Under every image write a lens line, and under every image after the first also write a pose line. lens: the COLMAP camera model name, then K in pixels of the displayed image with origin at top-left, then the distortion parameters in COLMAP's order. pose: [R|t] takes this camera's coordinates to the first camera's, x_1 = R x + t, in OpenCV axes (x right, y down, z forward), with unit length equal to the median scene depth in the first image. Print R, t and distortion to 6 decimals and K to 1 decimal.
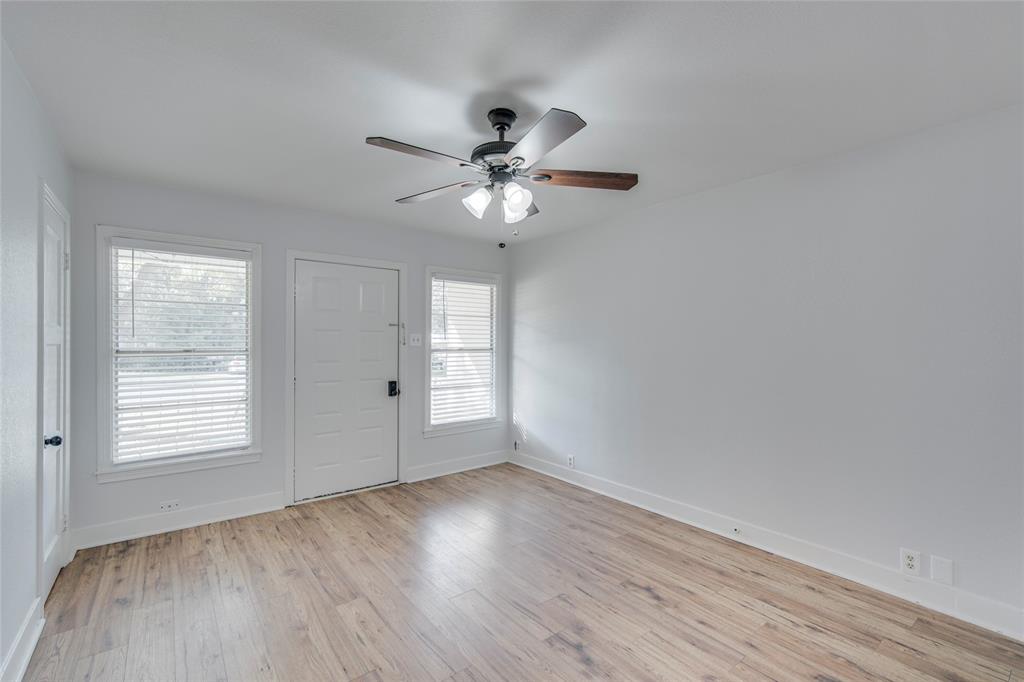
lens RADIAL K [[443.5, 0, 504.4], [0, 443.5, 347.6], [0, 0, 1]] dist [0.004919, 0.000650]
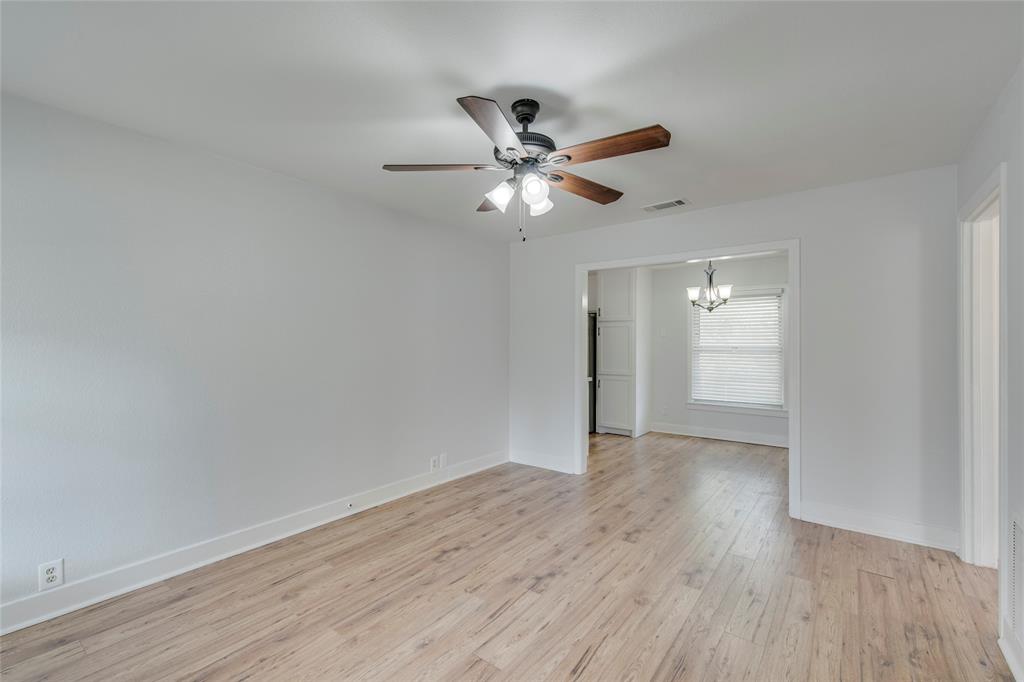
lens RADIAL K [[443.5, 0, 515.9], [0, 443.5, 337.3], [0, 0, 1]] dist [0.004919, 0.000650]
pose [[-0.269700, 0.009515, 0.962897, -0.597474], [0.004444, 0.999953, -0.008636, 0.000552], [-0.962934, 0.001950, -0.269730, 0.809282]]
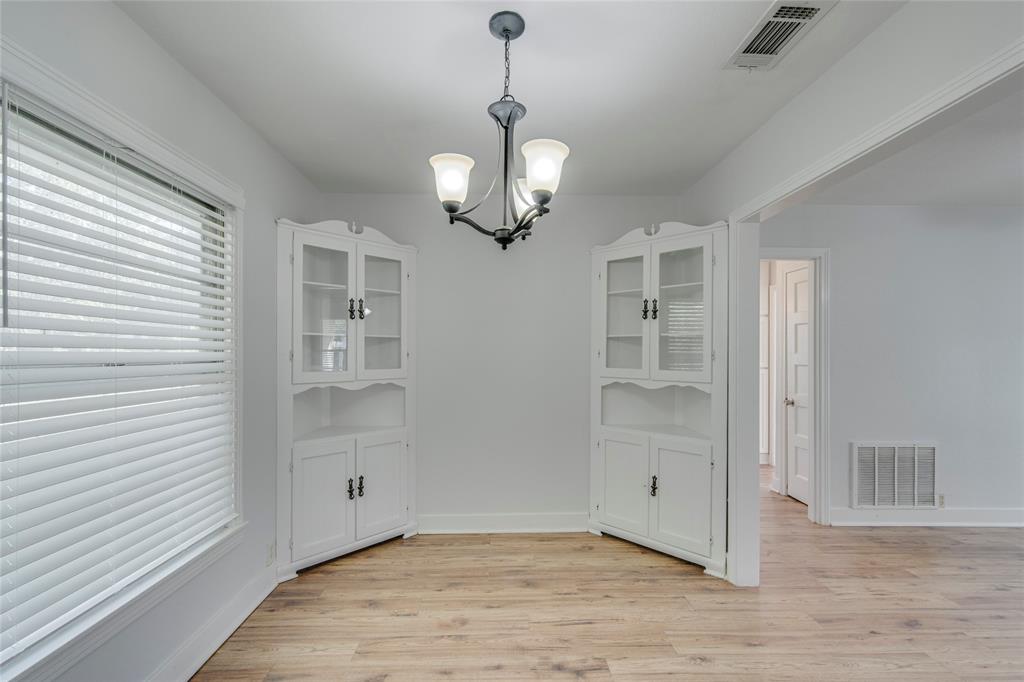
lens RADIAL K [[443.5, 0, 511.9], [0, 443.5, 350.0], [0, 0, 1]] dist [0.004919, 0.000650]
pose [[-0.585201, -0.011214, -0.810811, 1.053062], [-0.014310, 0.999891, -0.003501, 0.012419], [0.810762, 0.009554, -0.585298, 0.041665]]
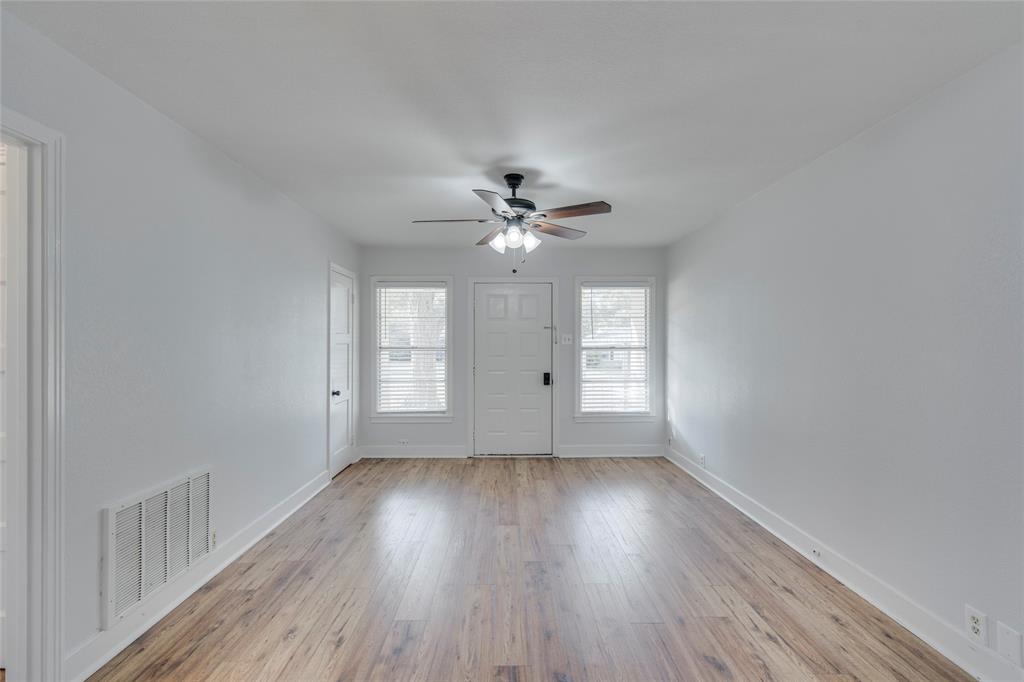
lens RADIAL K [[443.5, 0, 511.0], [0, 443.5, 341.9], [0, 0, 1]] dist [0.004919, 0.000650]
pose [[0.801367, -0.004009, -0.598160, 0.509893], [-0.003395, 0.999931, -0.011250, 0.003851], [0.598163, 0.011046, 0.801298, -0.068900]]
